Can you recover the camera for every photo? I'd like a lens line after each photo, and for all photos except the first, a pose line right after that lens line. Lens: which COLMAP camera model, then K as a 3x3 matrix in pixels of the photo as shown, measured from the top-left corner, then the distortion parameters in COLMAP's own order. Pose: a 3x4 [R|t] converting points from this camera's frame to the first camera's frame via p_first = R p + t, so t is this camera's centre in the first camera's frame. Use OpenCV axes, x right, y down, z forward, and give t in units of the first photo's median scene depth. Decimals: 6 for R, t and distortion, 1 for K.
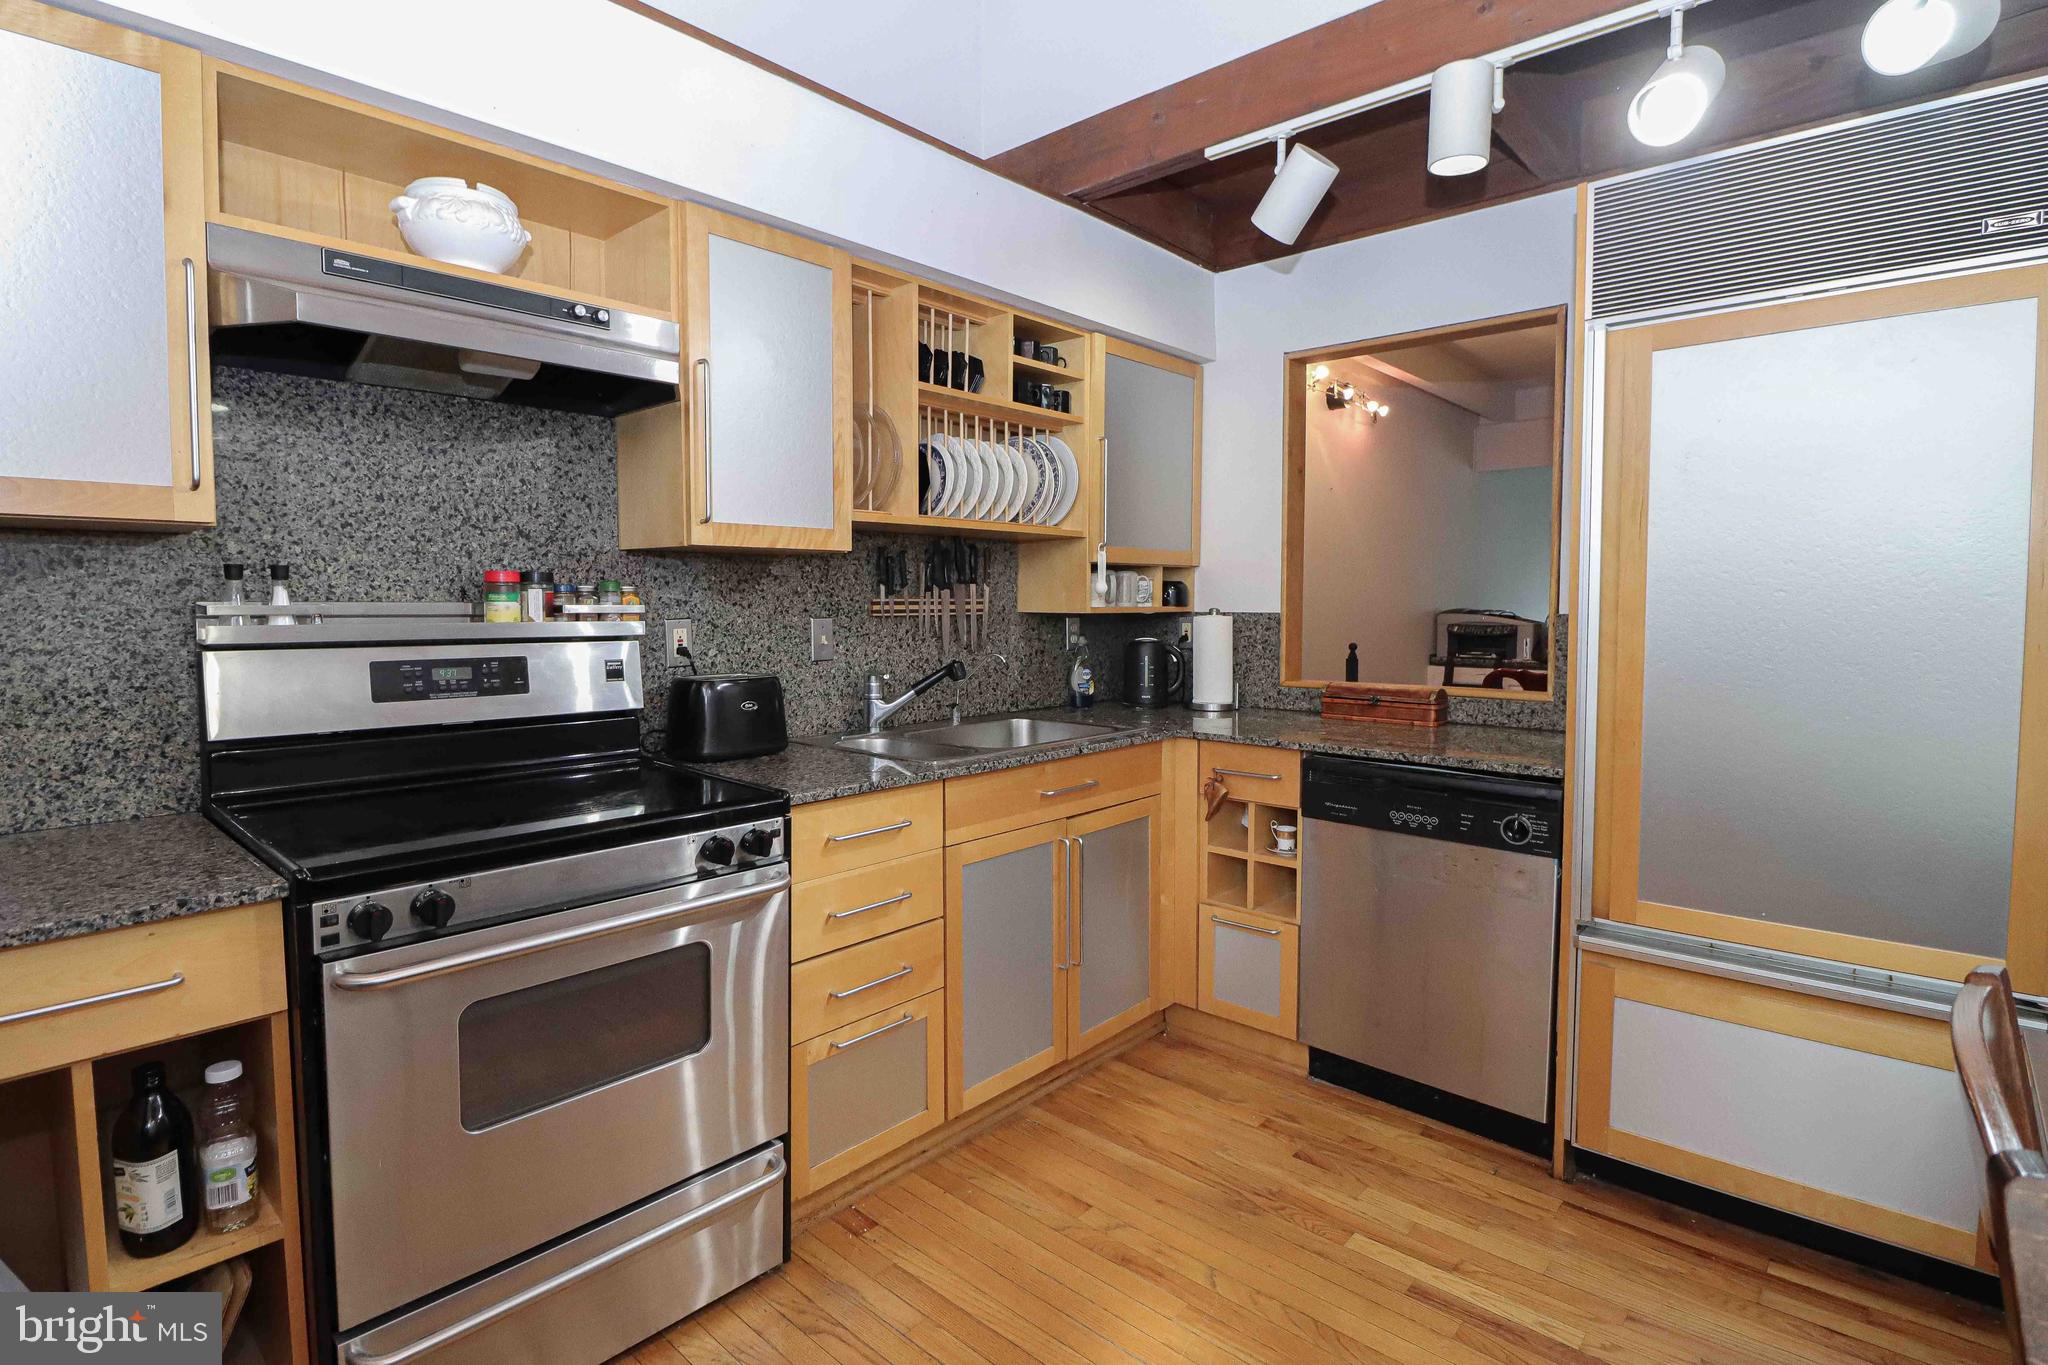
lens RADIAL K [[979.6, 0, 1027.6], [0, 979.6, 662.9], [0, 0, 1]] dist [-0.014859, -0.003522]
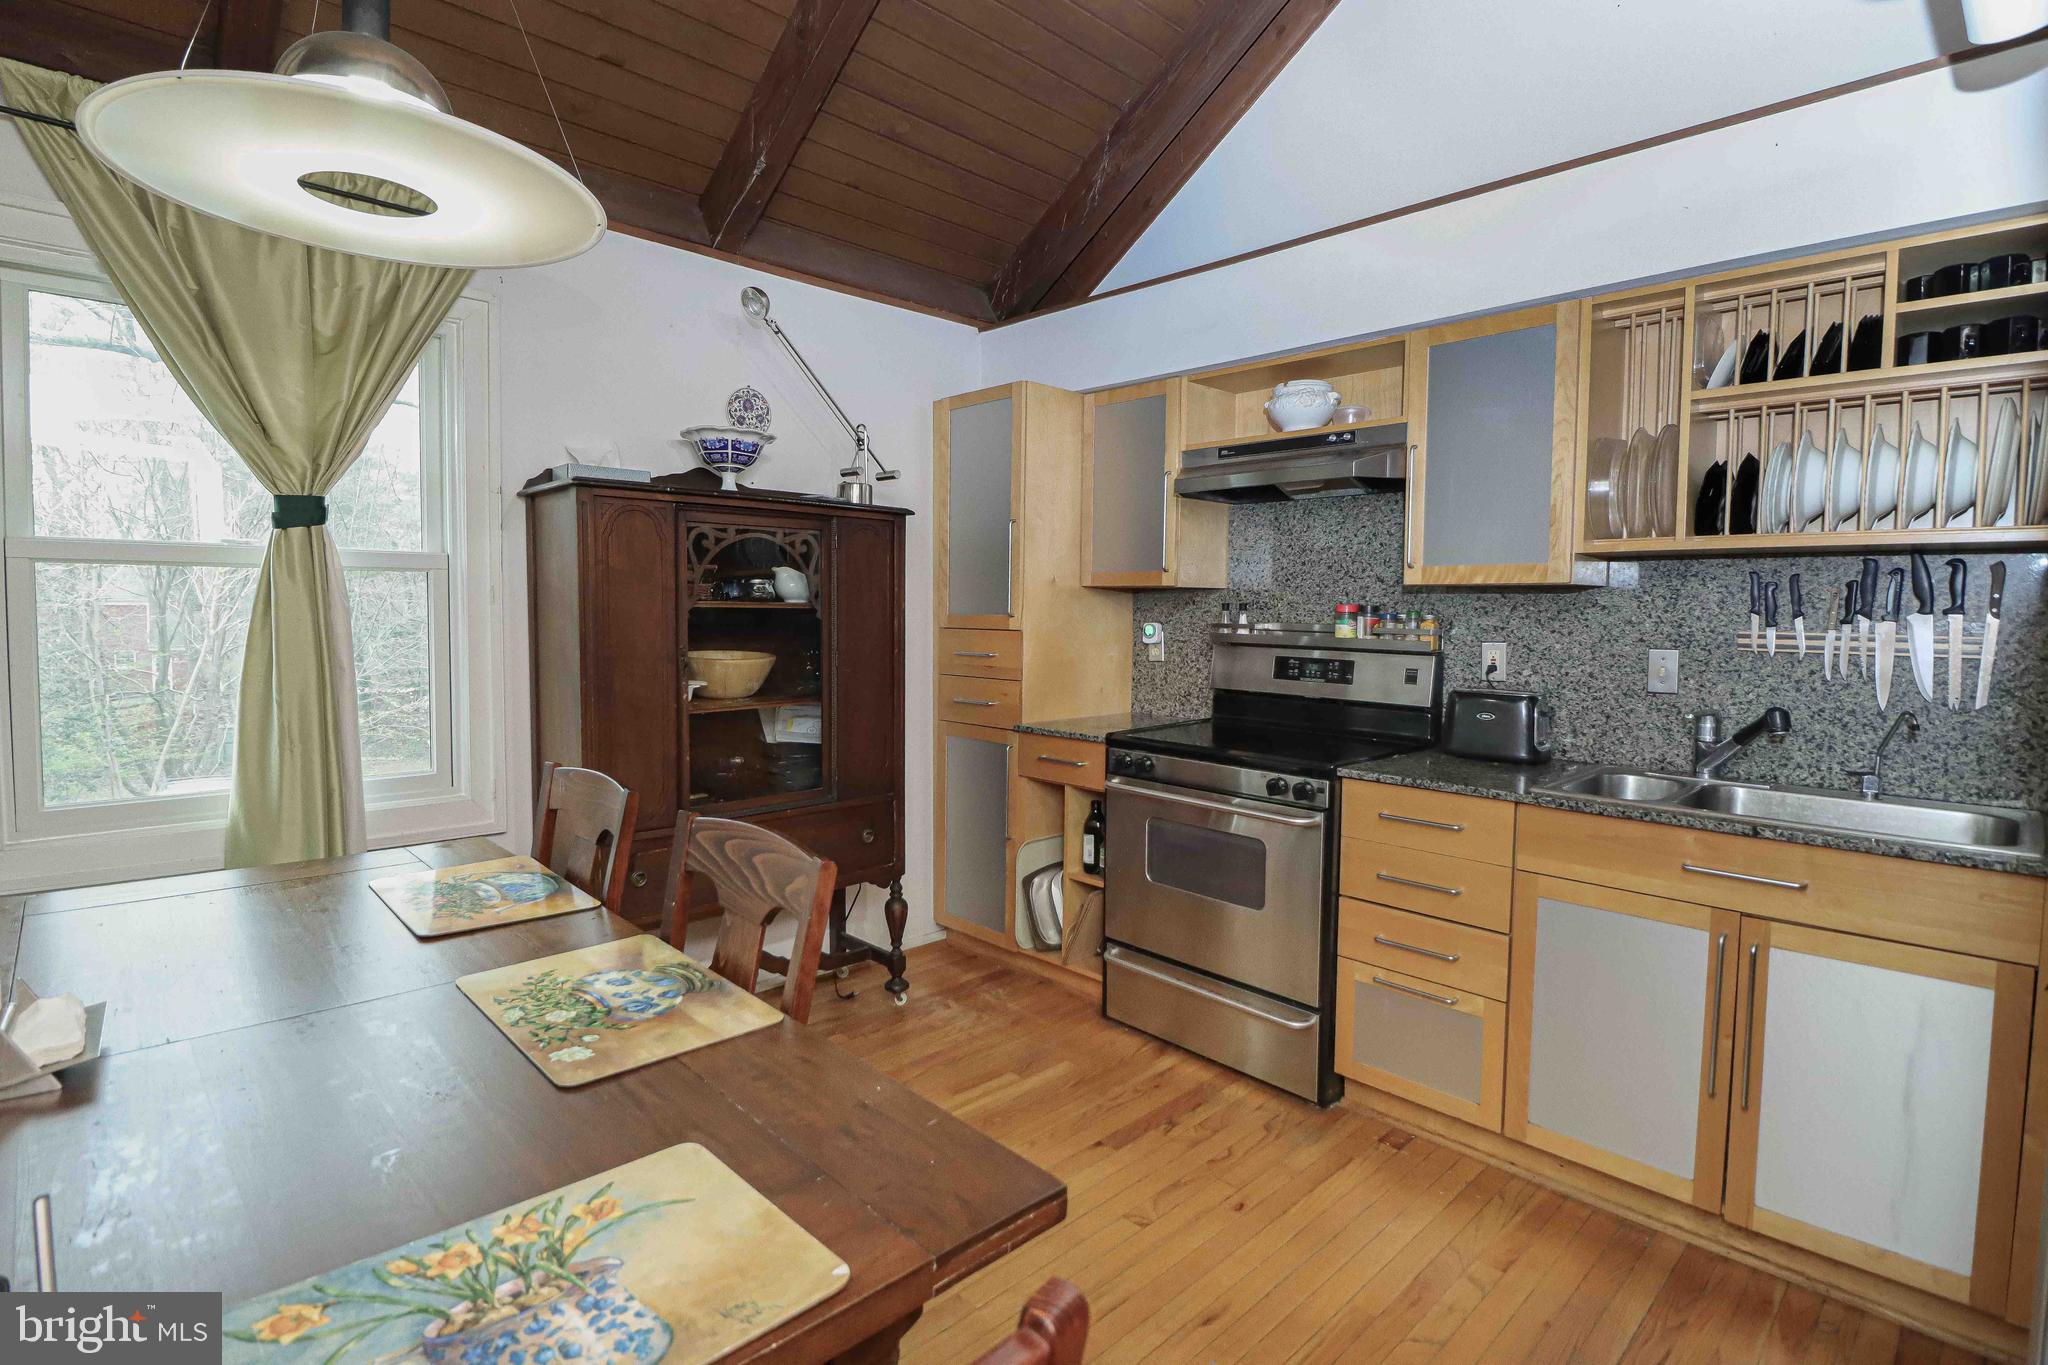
lens RADIAL K [[979.6, 0, 1027.7], [0, 979.6, 675.0], [0, 0, 1]] dist [-0.014859, -0.003522]
pose [[-0.054776, 0.067519, -0.996213, 1.018401], [-0.076903, 0.994462, 0.071629, -0.053375], [0.995533, 0.080535, -0.049280, 0.556492]]
